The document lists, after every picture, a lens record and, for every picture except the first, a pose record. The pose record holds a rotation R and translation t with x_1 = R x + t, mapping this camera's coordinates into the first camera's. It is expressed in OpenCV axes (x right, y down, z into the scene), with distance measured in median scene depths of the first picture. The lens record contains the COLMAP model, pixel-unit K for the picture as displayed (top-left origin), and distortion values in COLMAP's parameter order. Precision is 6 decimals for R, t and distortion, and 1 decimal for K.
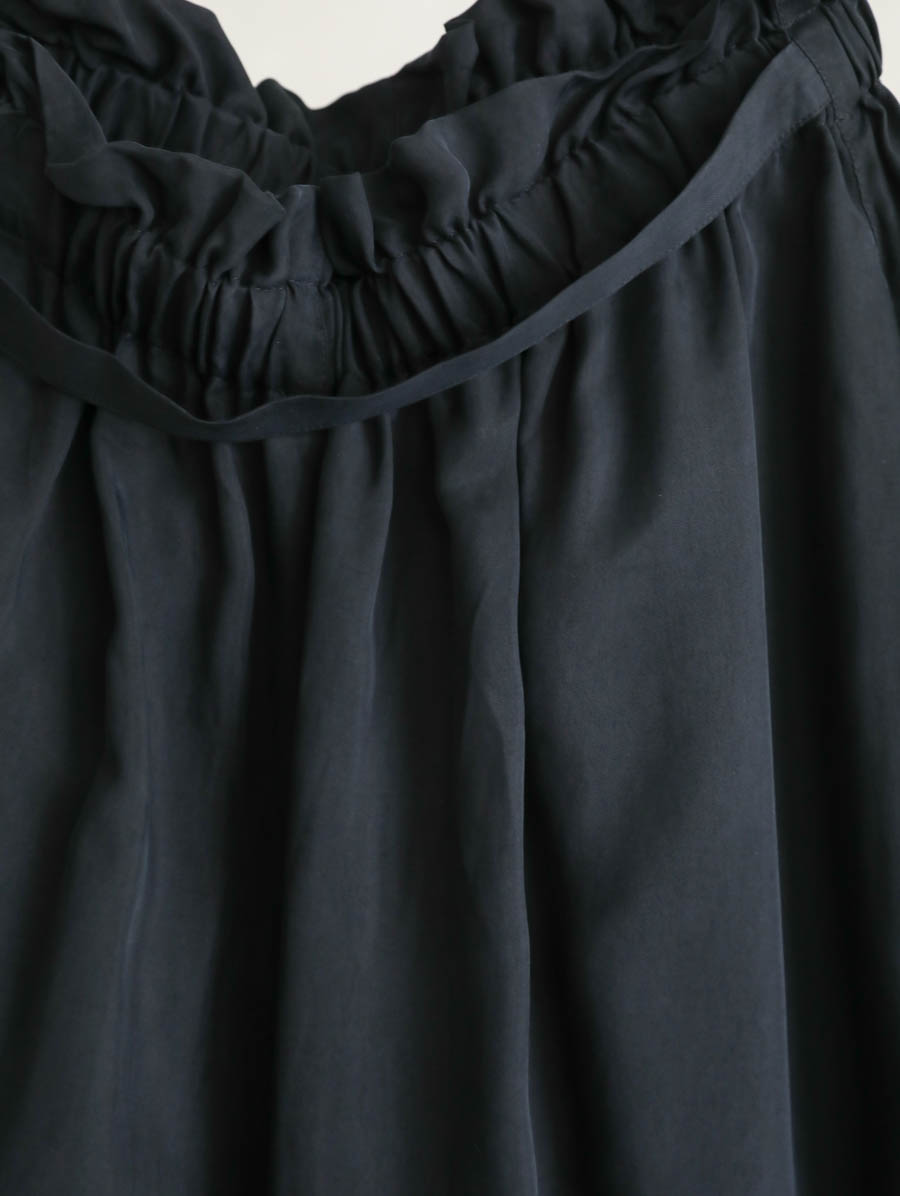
lens RADIAL K [[2059.2, 0, 450.0], [0, 2059.2, 598.0], [0, 0, 1]] dist [0.032226, 0.135550]
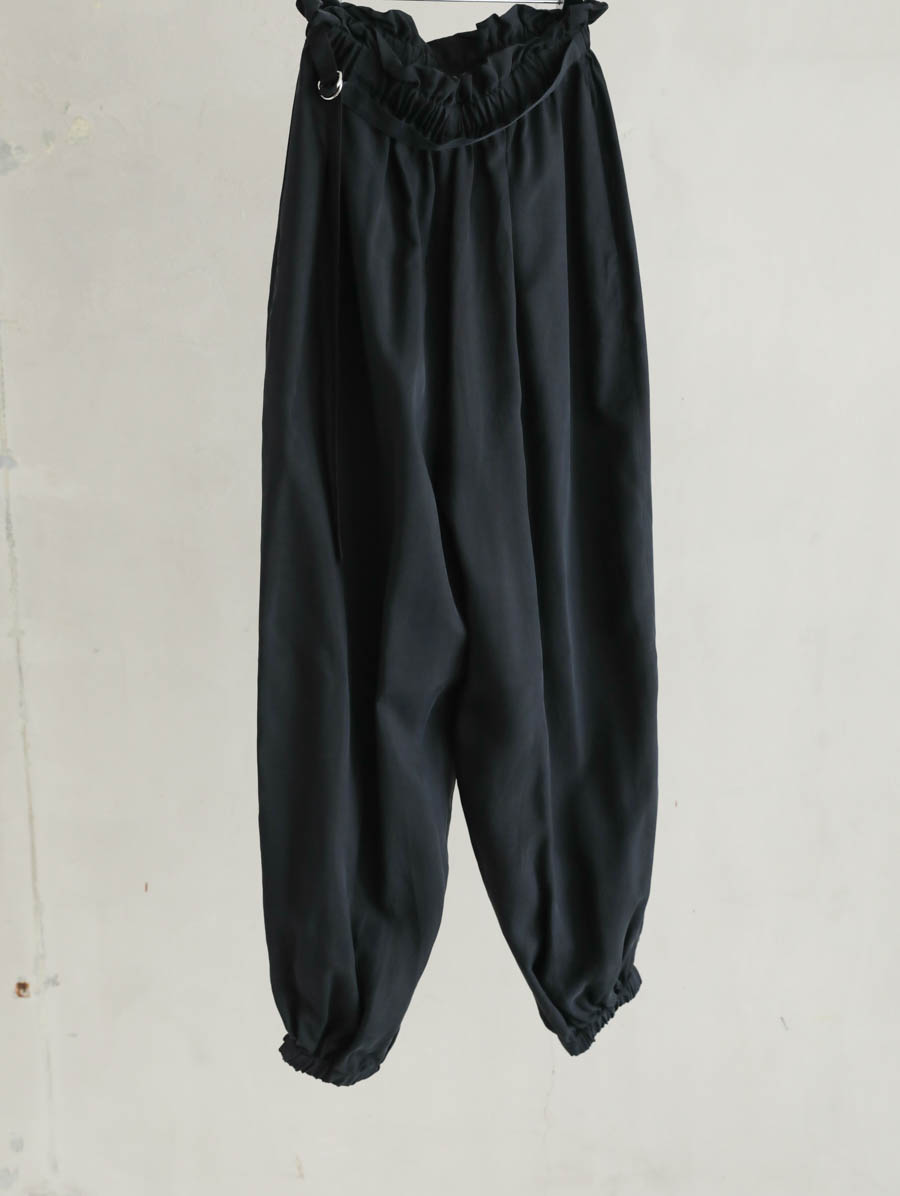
lens RADIAL K [[2059.2, 0, 450.0], [0, 2059.2, 598.0], [0, 0, 1]] dist [0.032226, 0.135550]
pose [[0.904740, -0.068668, 0.420393, -1.598155], [0.000315, 0.987029, 0.160544, 0.110429], [-0.425964, -0.145118, 0.893026, -2.237556]]
